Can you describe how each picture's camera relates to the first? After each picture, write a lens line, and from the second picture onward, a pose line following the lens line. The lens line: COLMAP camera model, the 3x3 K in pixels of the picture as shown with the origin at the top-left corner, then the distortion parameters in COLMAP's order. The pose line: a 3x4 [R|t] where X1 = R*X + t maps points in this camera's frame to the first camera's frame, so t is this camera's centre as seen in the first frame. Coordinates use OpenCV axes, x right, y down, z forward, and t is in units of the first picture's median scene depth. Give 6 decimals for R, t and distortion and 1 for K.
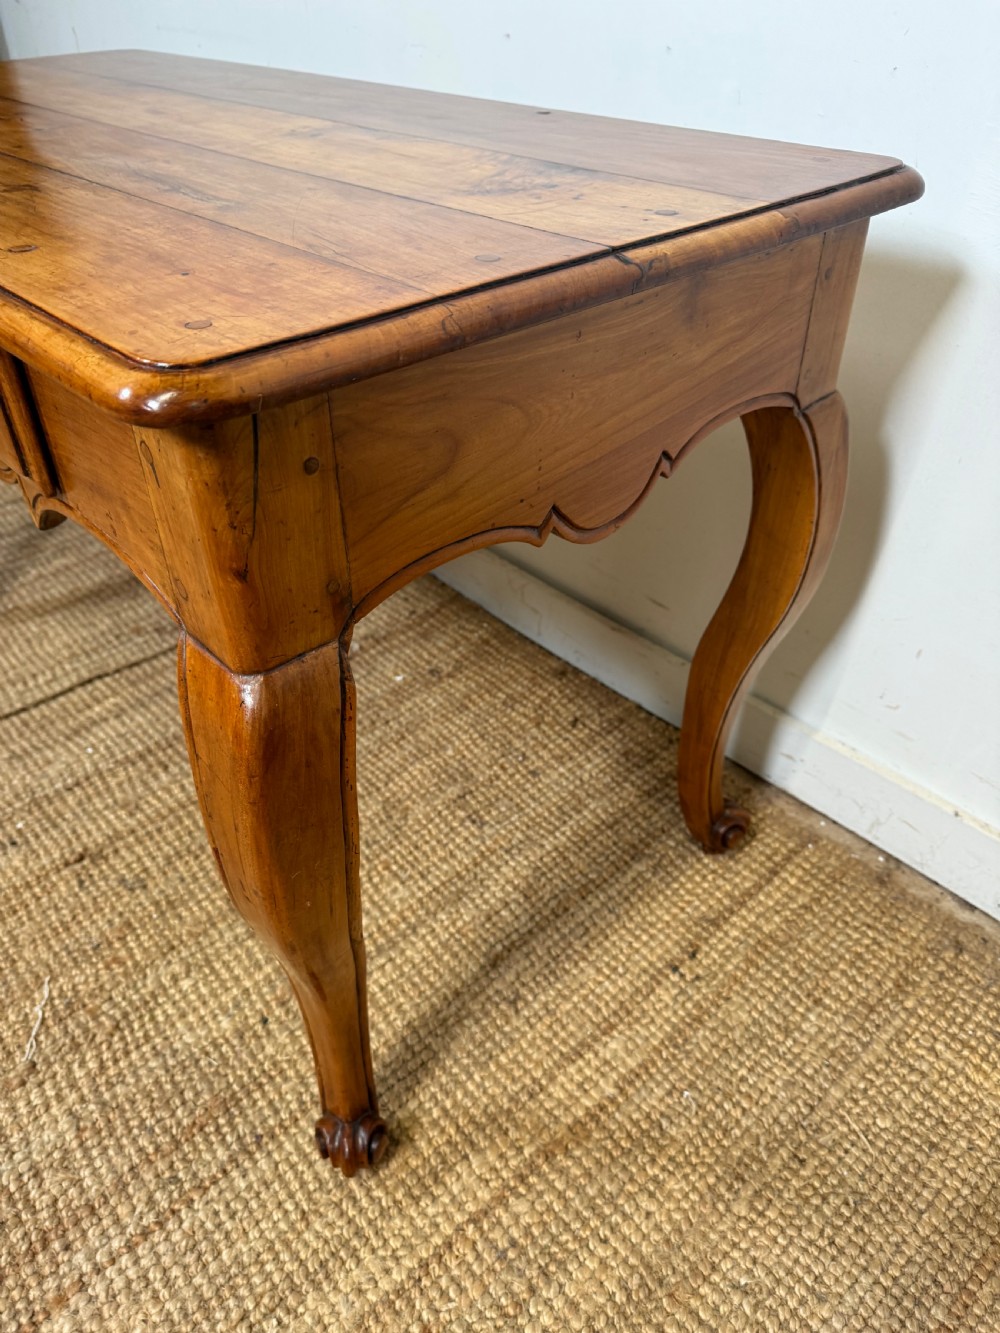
lens RADIAL K [[965.5, 0, 514.5], [0, 965.5, 669.3], [0, 0, 1]] dist [-0.006549, -0.009349]
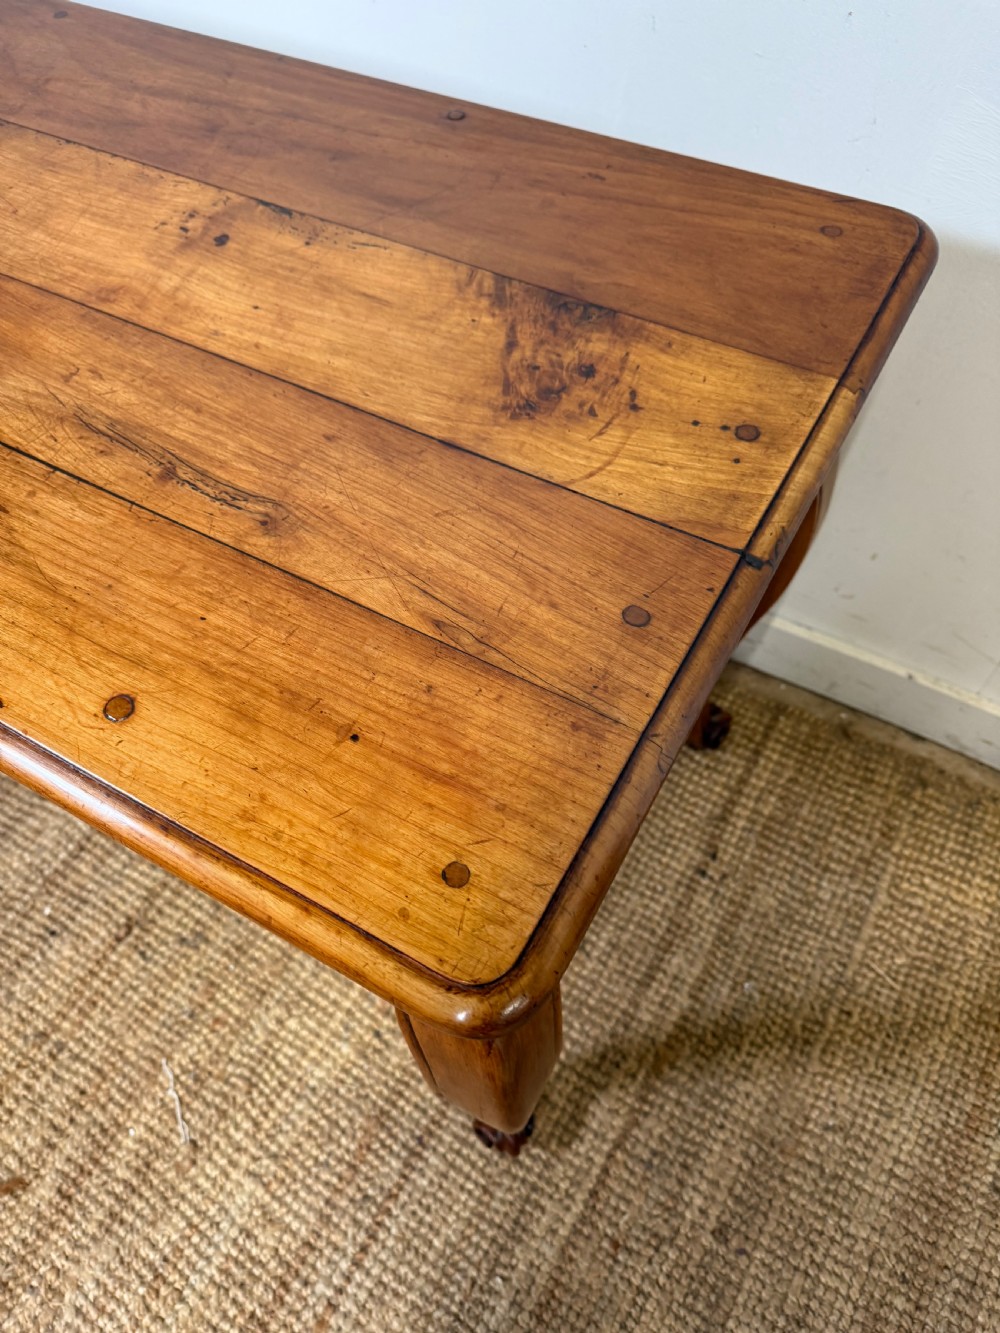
lens RADIAL K [[965.5, 0, 508.7], [0, 965.5, 675.1], [0, 0, 1]] dist [-0.006549, -0.009349]
pose [[0.953851, -0.270334, 0.130720, -0.162390], [0.211264, 0.913523, 0.347626, -0.405847], [-0.213391, -0.303966, 0.928477, 0.063231]]
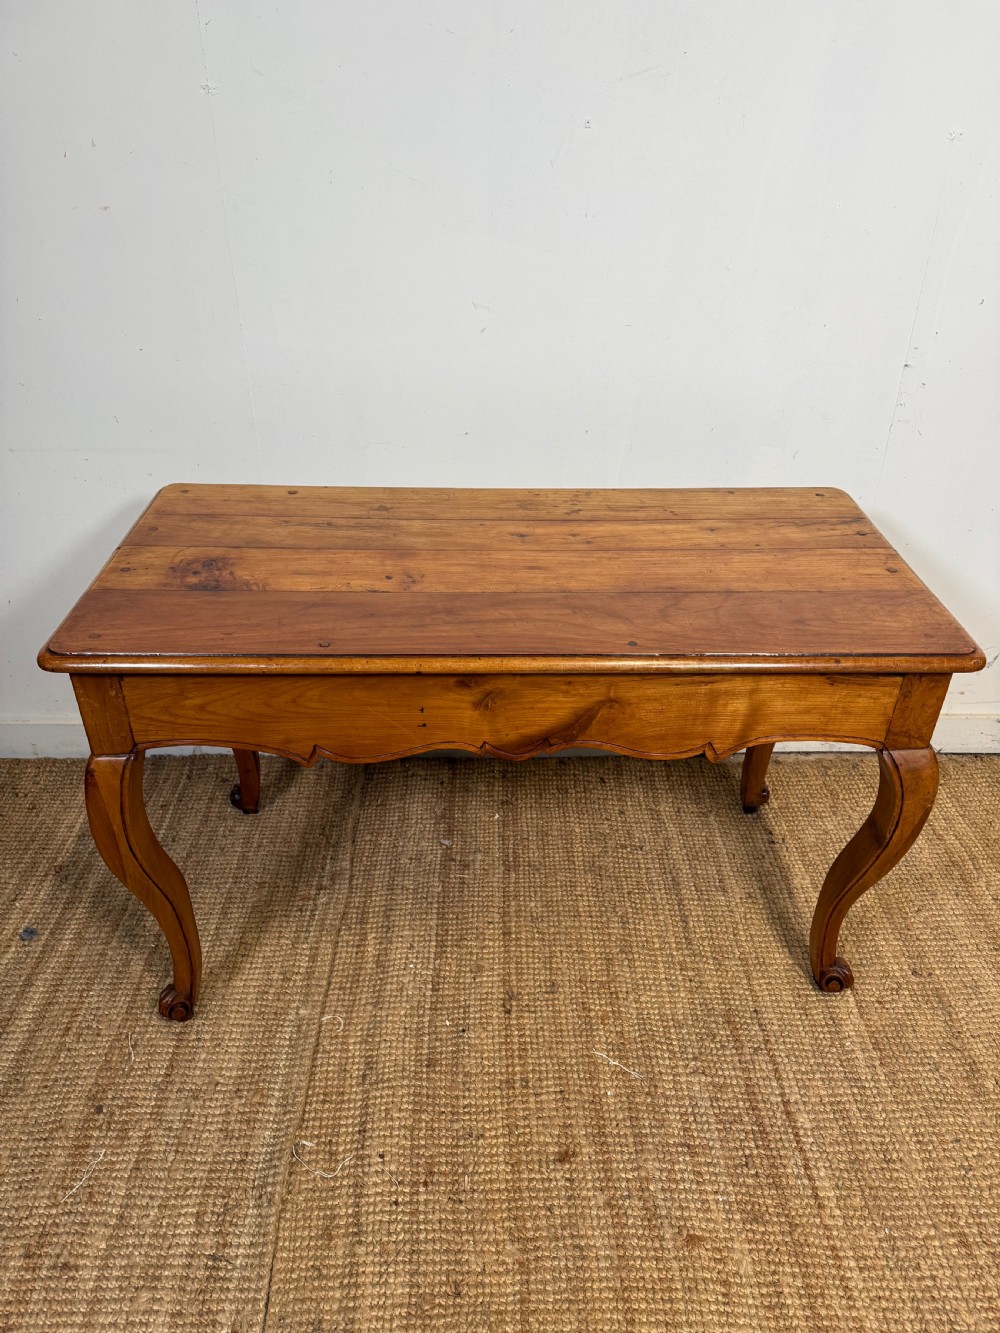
lens RADIAL K [[965.5, 0, 509.7], [0, 965.5, 641.5], [0, 0, 1]] dist [-0.006549, -0.009349]
pose [[0.655006, -0.382670, 0.651560, -1.520015], [0.457960, 0.886911, 0.060513, -0.486063], [-0.601033, 0.258752, 0.756179, -0.321390]]
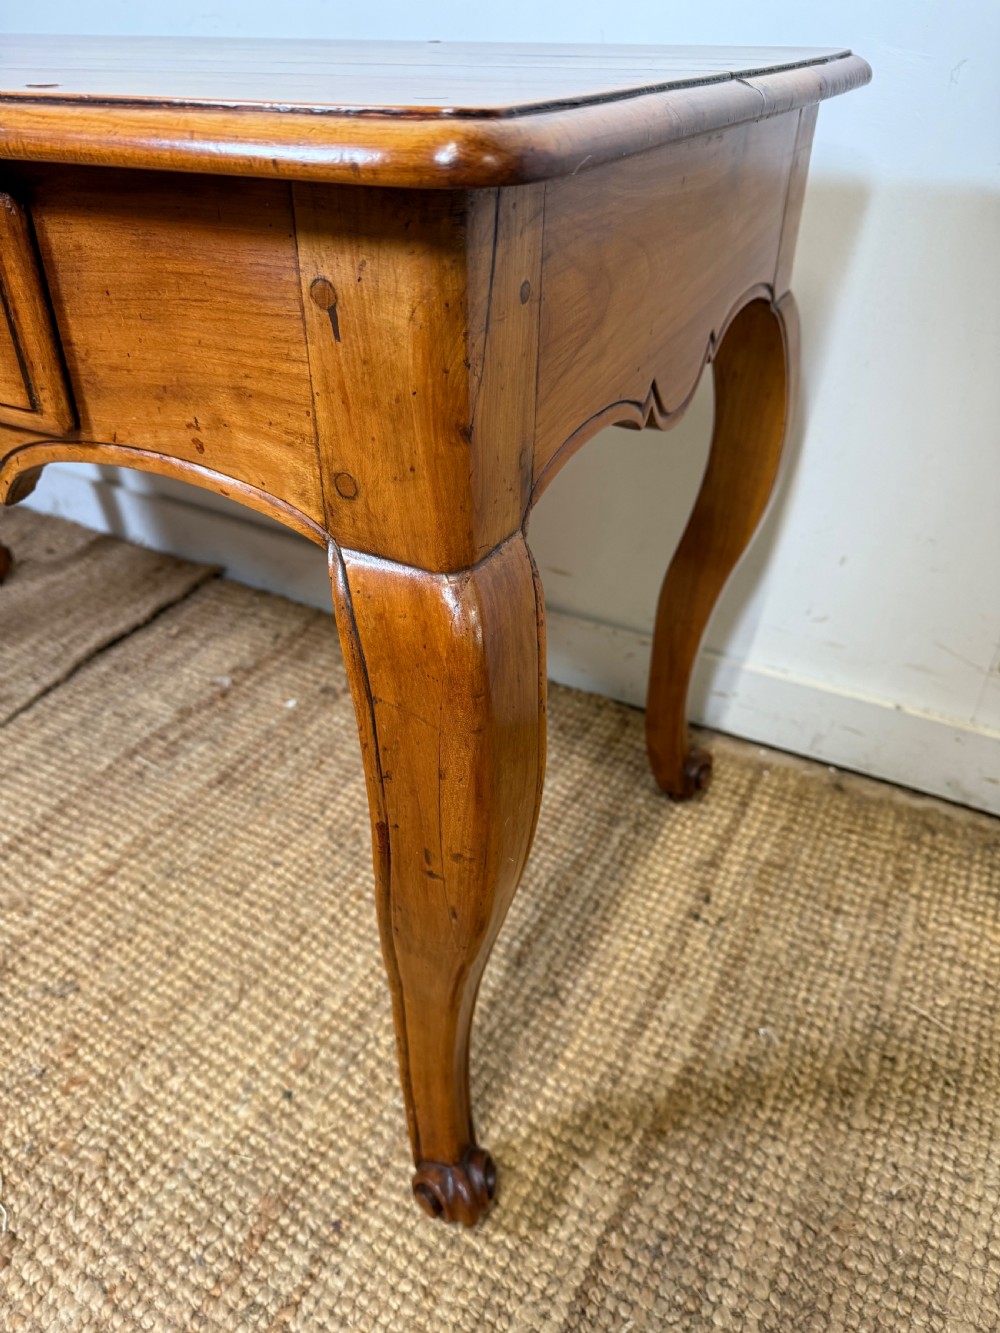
lens RADIAL K [[965.5, 0, 513.8], [0, 965.5, 669.3], [0, 0, 1]] dist [-0.006549, -0.009349]
pose [[0.943003, -0.180324, 0.279695, -0.264994], [0.195455, 0.980343, -0.026941, 0.066919], [-0.269339, 0.080074, 0.959711, 0.119393]]
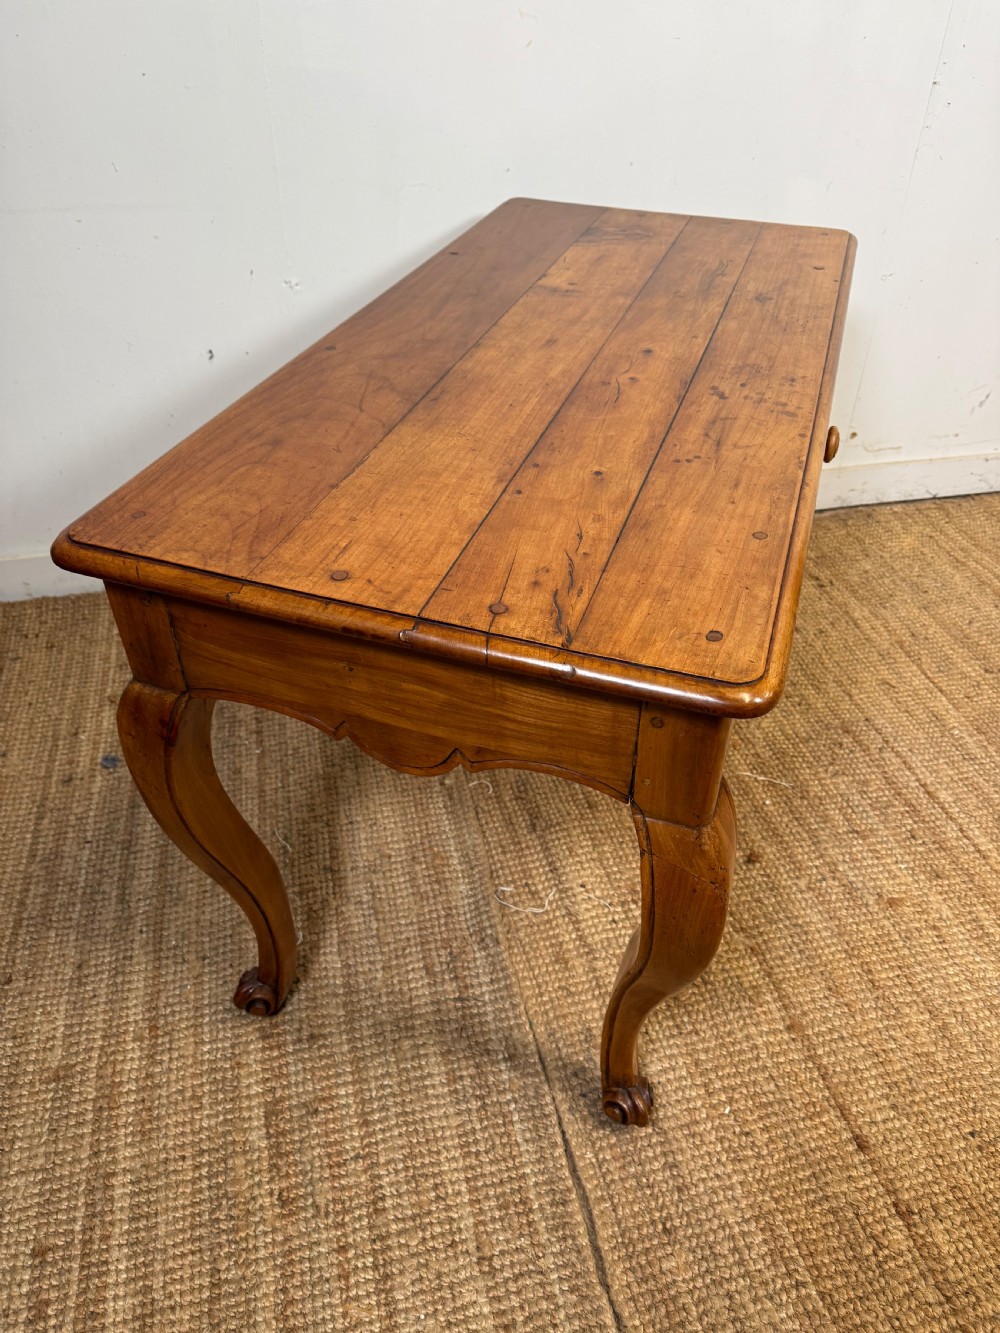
lens RADIAL K [[965.5, 0, 505.0], [0, 965.5, 658.8], [0, 0, 1]] dist [-0.006549, -0.009349]
pose [[0.473999, -0.535067, 0.699306, -1.928871], [0.525874, 0.809020, 0.262569, -0.526811], [-0.706245, 0.243290, 0.664852, 0.172646]]
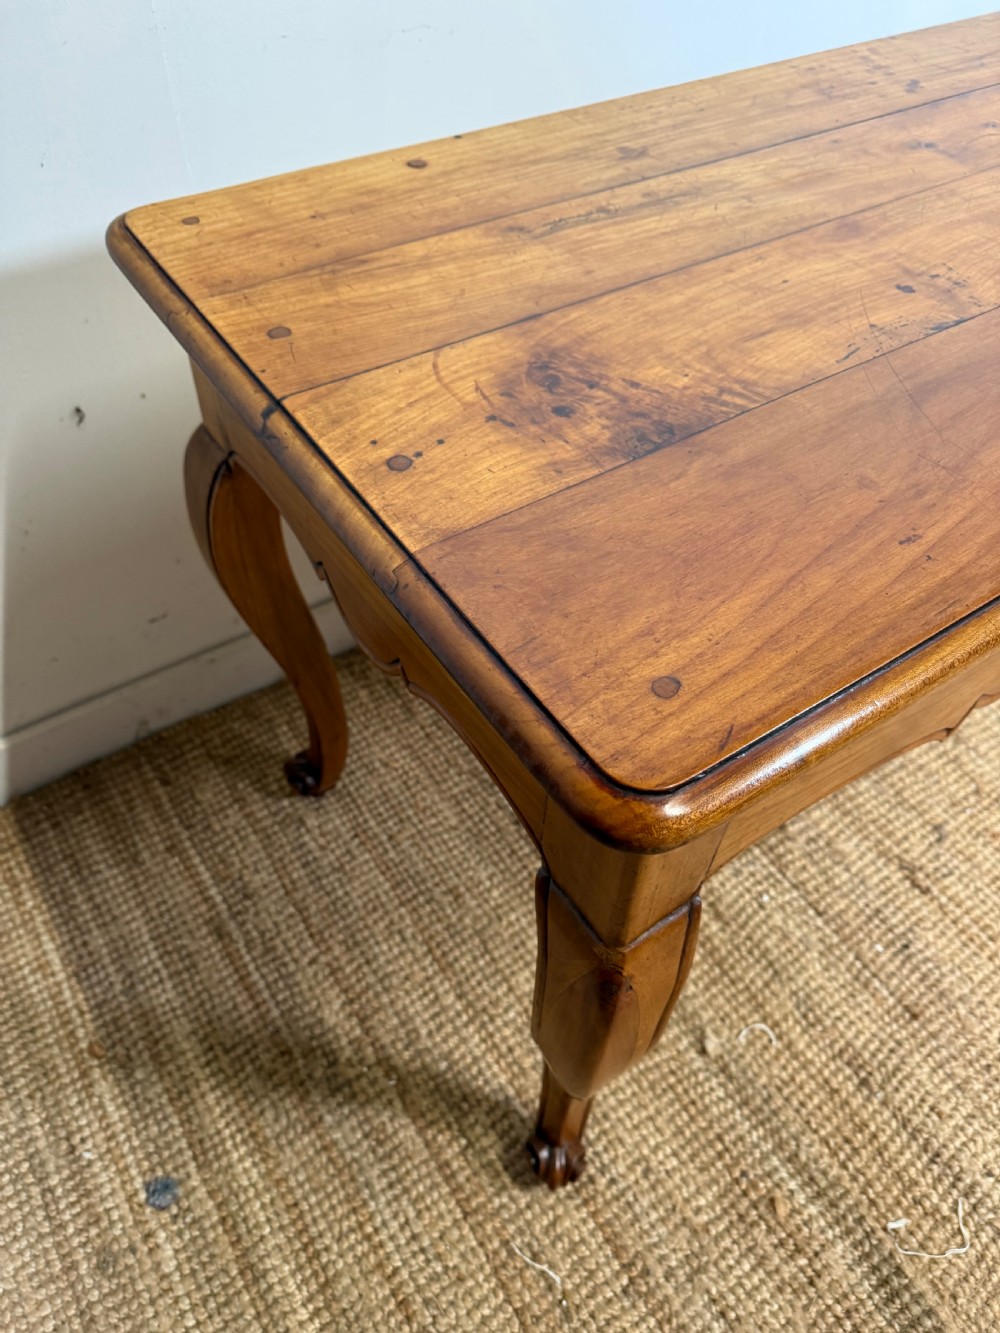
lens RADIAL K [[965.5, 0, 493.9], [0, 965.5, 686.5], [0, 0, 1]] dist [-0.006549, -0.009349]
pose [[0.146916, -0.764983, 0.627071, -1.284958], [0.588200, 0.577249, 0.566396, -0.996349], [-0.795259, 0.285630, 0.534769, 0.952976]]
